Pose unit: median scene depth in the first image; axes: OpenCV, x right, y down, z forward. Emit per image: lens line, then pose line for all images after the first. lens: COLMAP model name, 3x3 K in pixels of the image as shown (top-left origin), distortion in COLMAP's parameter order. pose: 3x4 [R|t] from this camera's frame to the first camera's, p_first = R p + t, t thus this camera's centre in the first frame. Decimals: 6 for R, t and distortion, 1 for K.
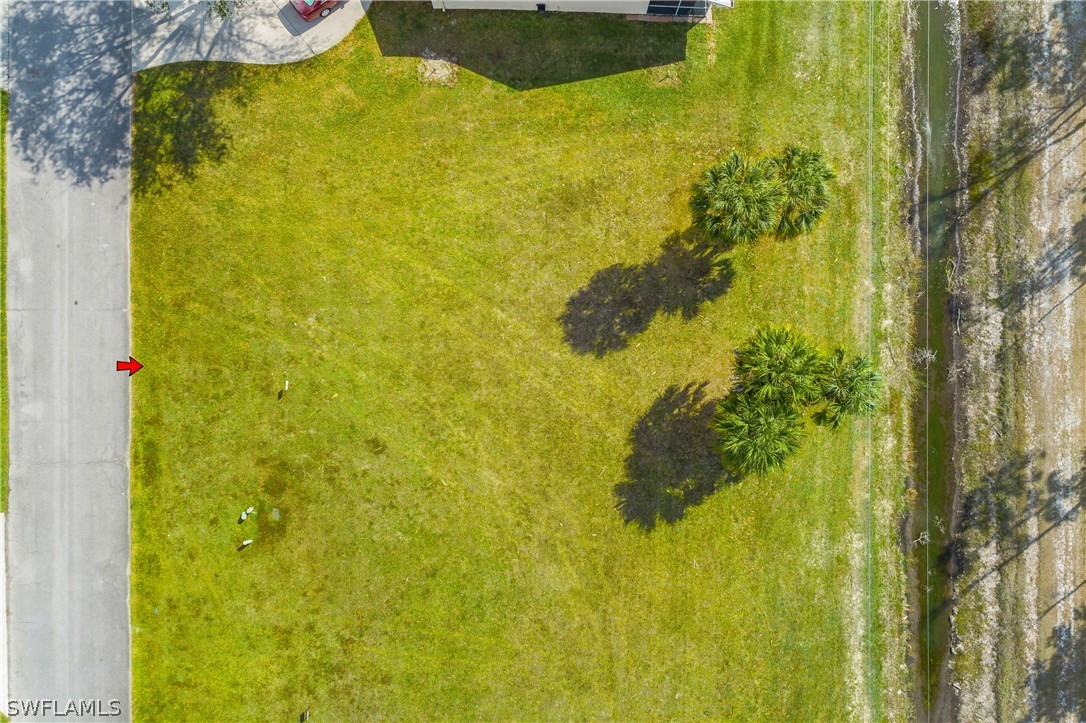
lens RADIAL K [[726.1, 0, 543.7], [0, 726.1, 385.4], [0, 0, 1]] dist [-0.003253, 0.000586]
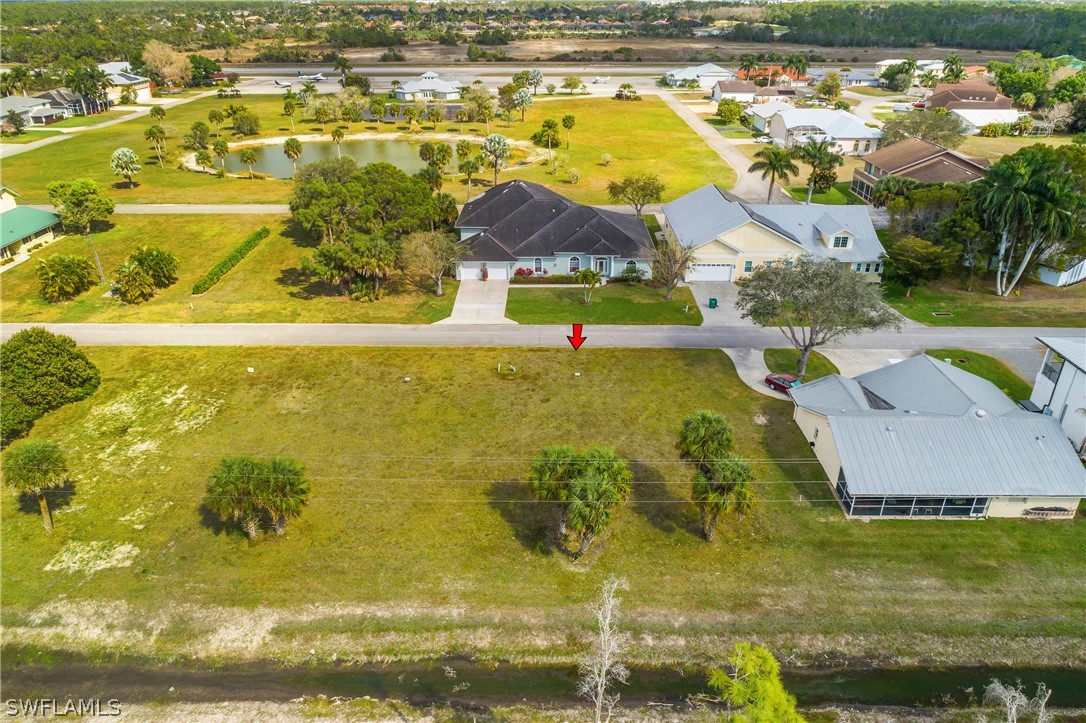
lens RADIAL K [[726.1, 0, 543.7], [0, 726.1, 385.4], [0, 0, 1]] dist [-0.003253, 0.000586]
pose [[-0.008498, 0.423178, -0.906007, 1.332403], [-0.999928, -0.011260, 0.004120, 0.076641], [-0.008458, 0.905977, 0.423243, 0.175830]]
